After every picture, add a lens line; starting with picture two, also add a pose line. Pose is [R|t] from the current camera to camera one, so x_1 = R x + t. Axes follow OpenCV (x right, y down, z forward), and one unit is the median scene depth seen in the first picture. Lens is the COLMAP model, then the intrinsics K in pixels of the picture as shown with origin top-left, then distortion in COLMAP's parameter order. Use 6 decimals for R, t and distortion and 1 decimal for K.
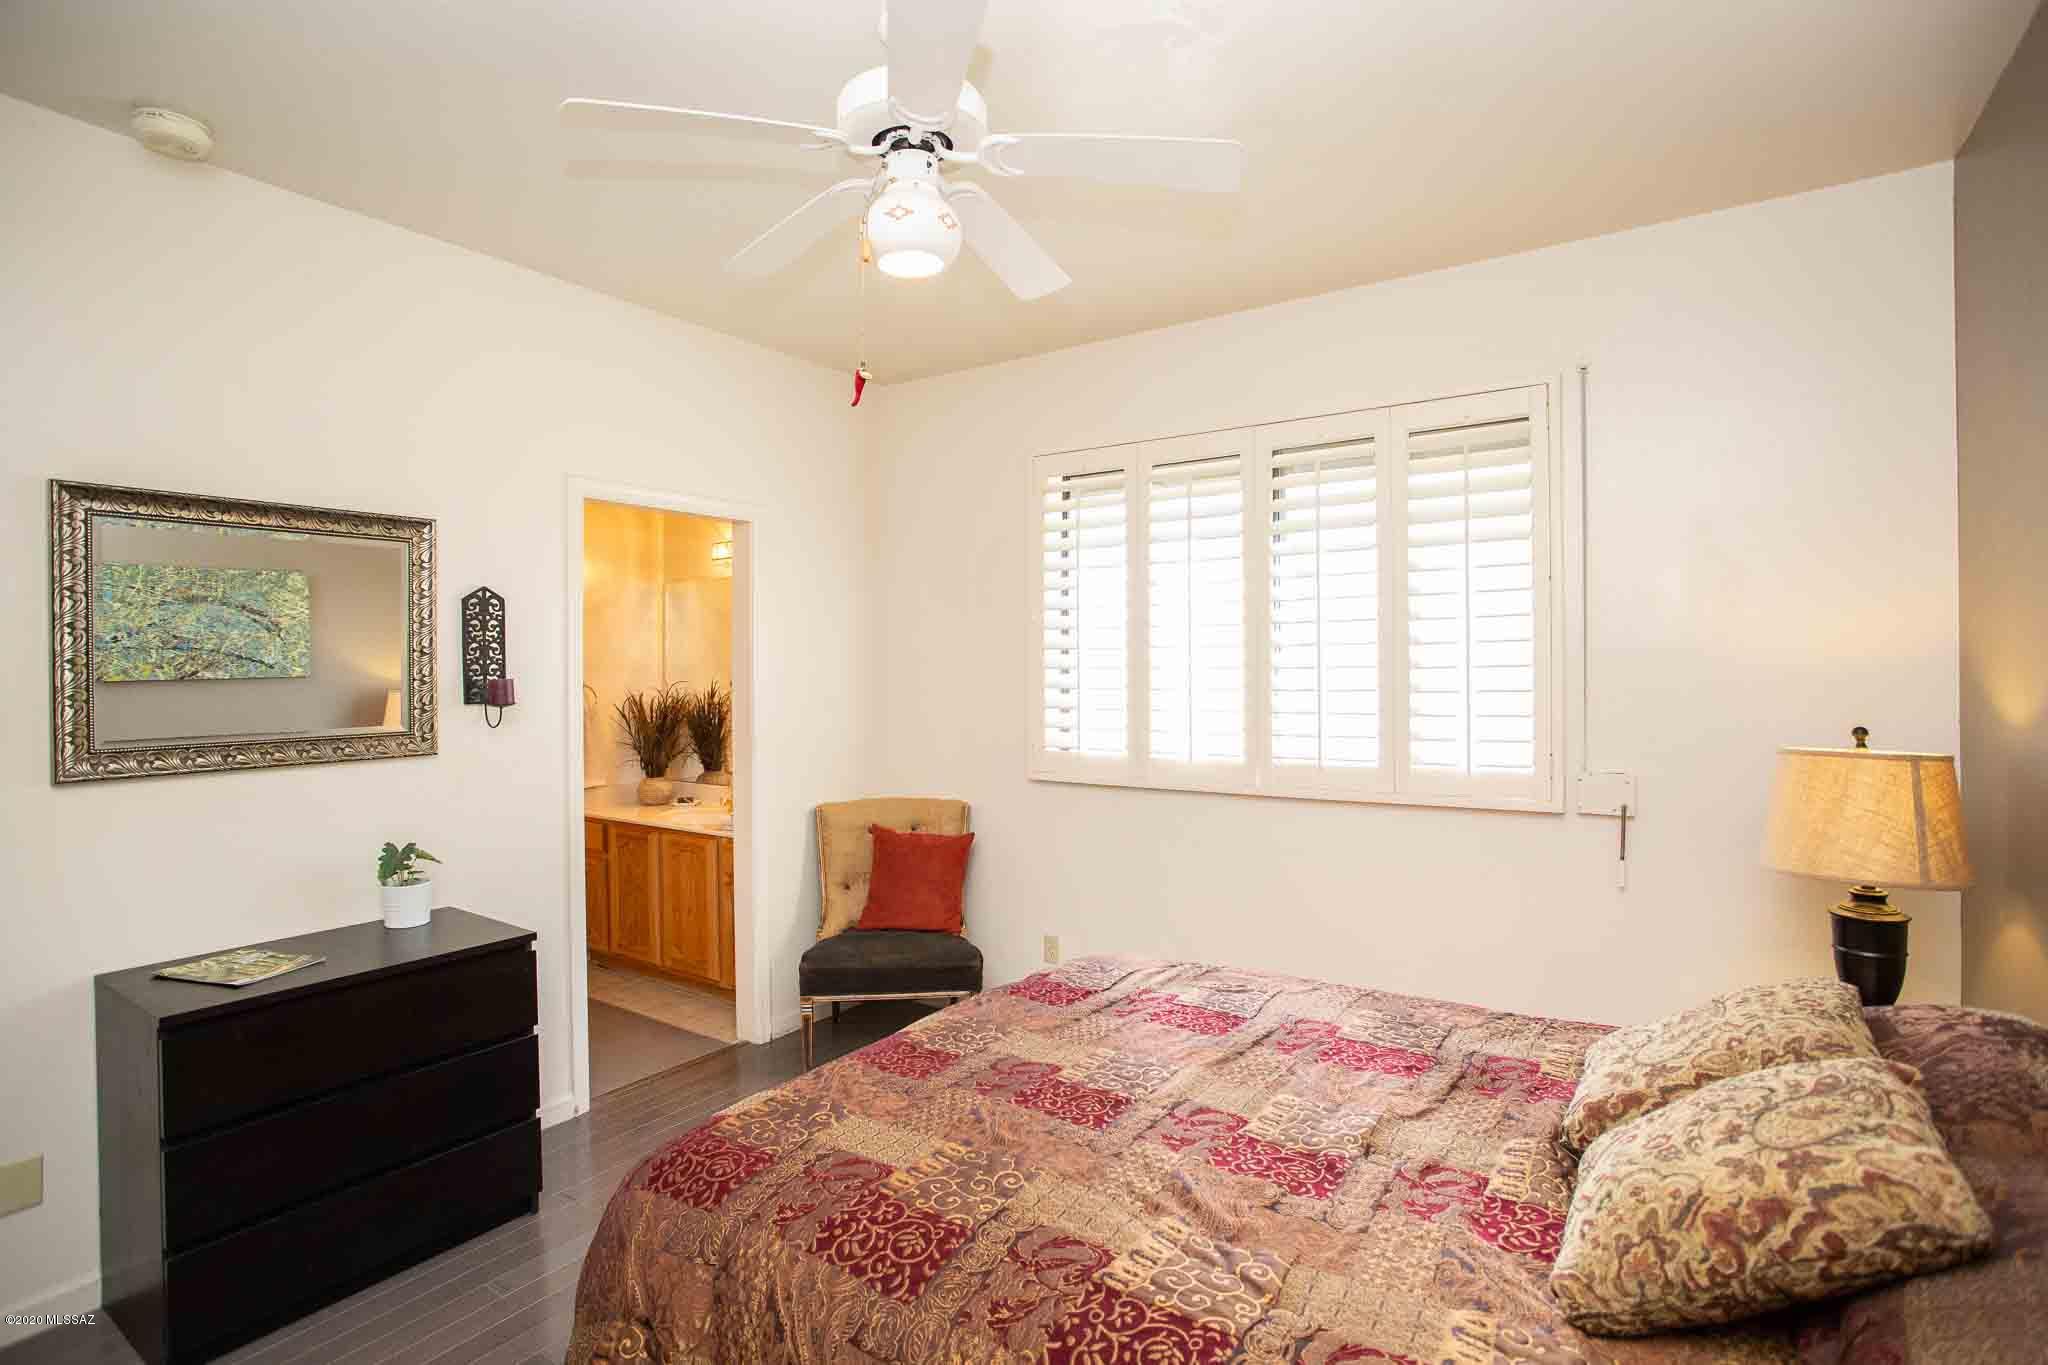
lens RADIAL K [[989.4, 0, 1032.0], [0, 989.4, 667.8], [0, 0, 1]] dist [-0.052298, 0.000635]
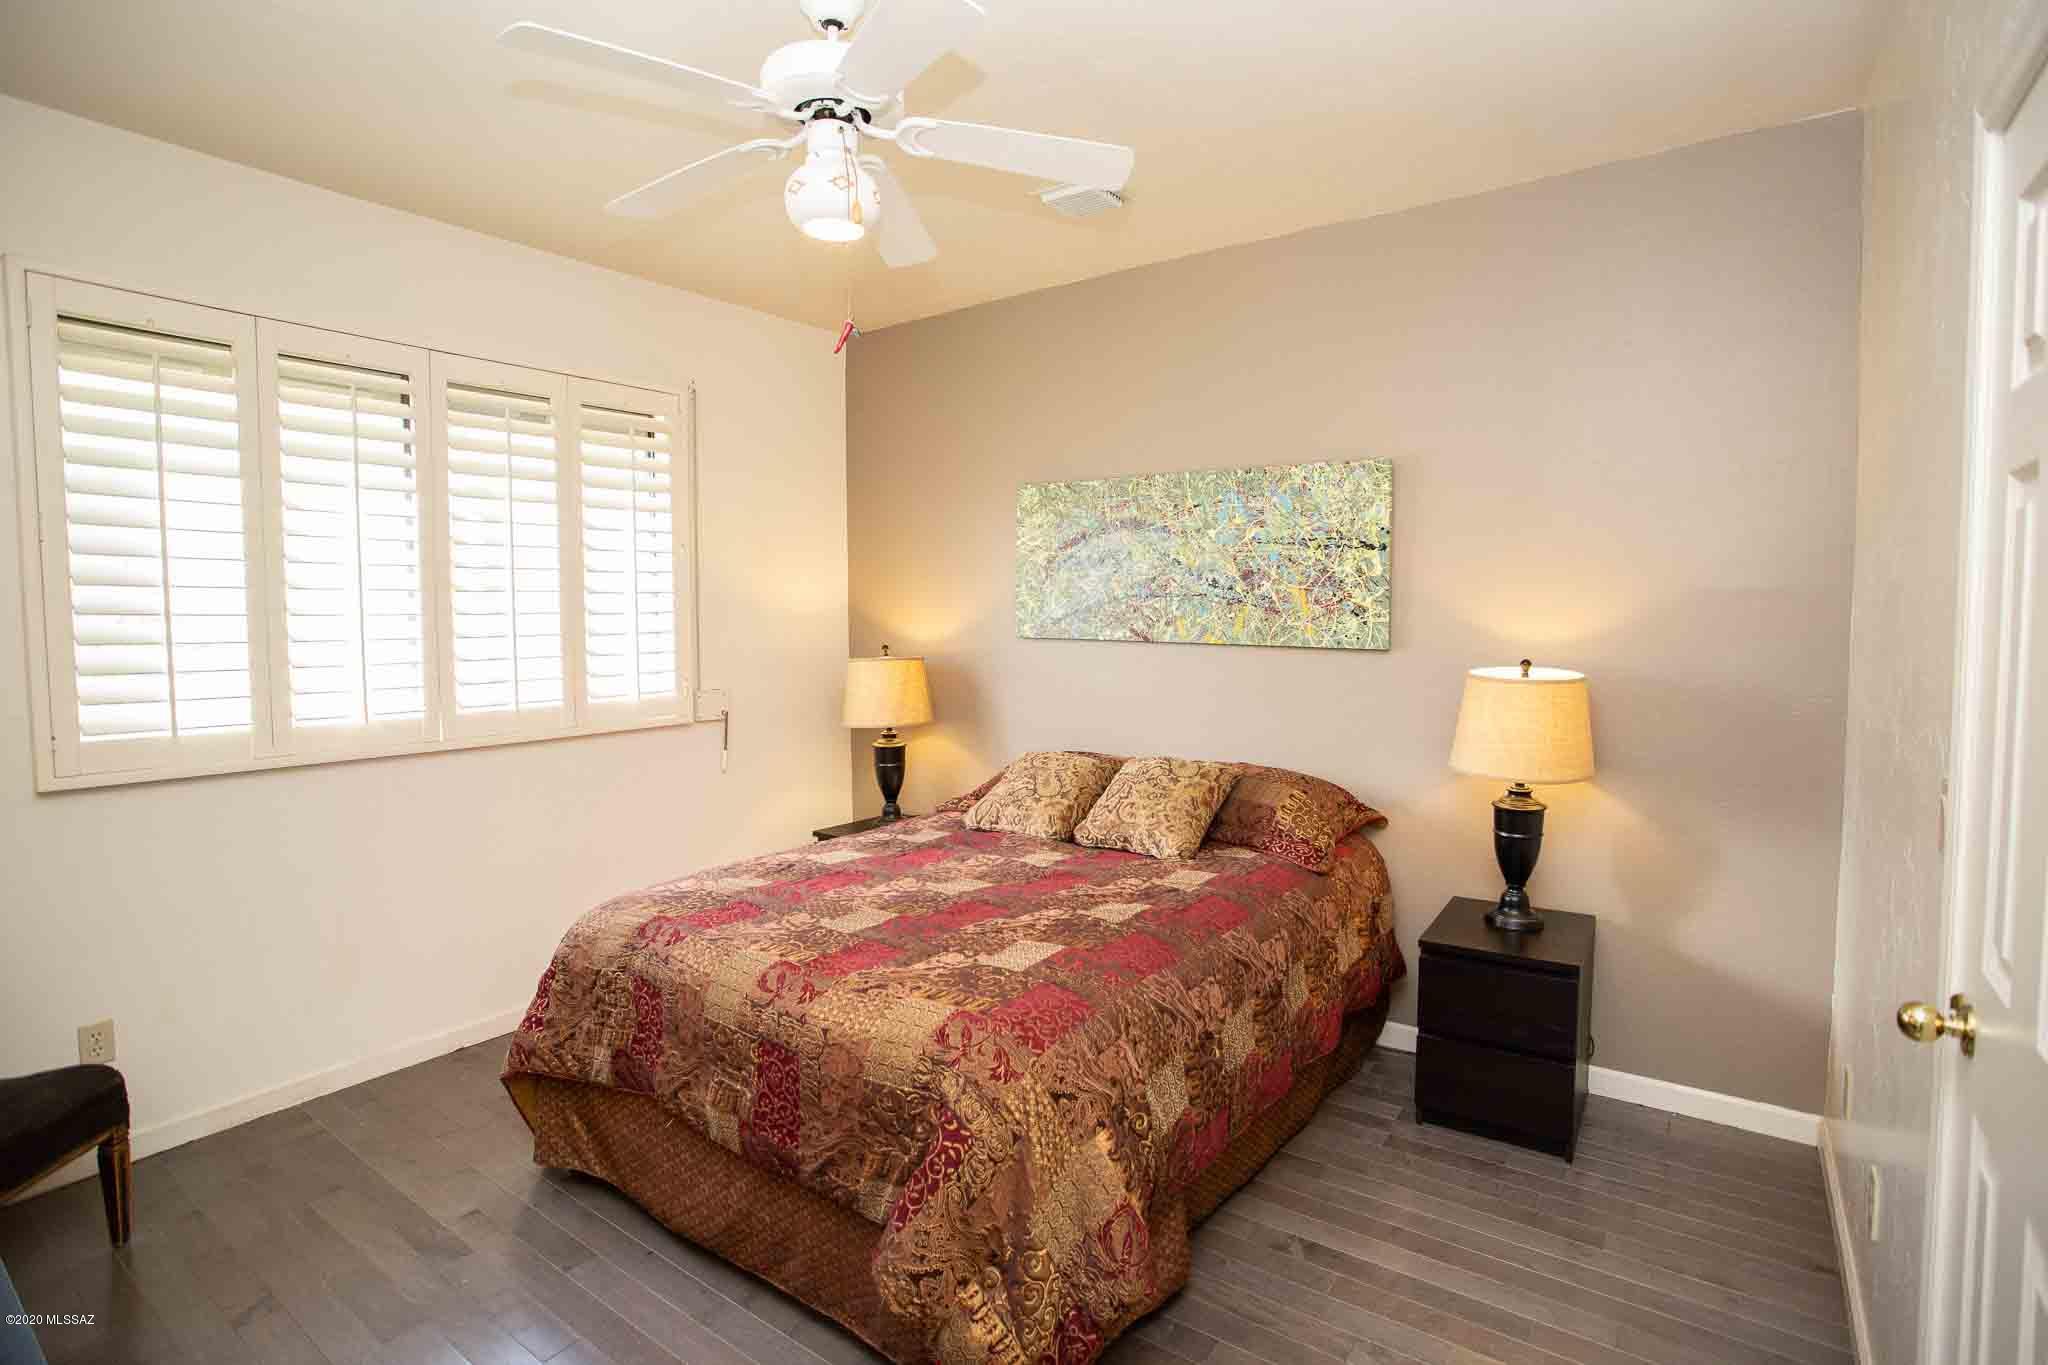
lens RADIAL K [[989.4, 0, 1032.0], [0, 989.4, 667.8], [0, 0, 1]] dist [-0.052298, 0.000635]
pose [[0.026276, -0.050876, 0.998359, -0.766071], [0.000856, 0.998705, 0.050871, 0.005089], [-0.999654, -0.000482, 0.026285, 0.476872]]
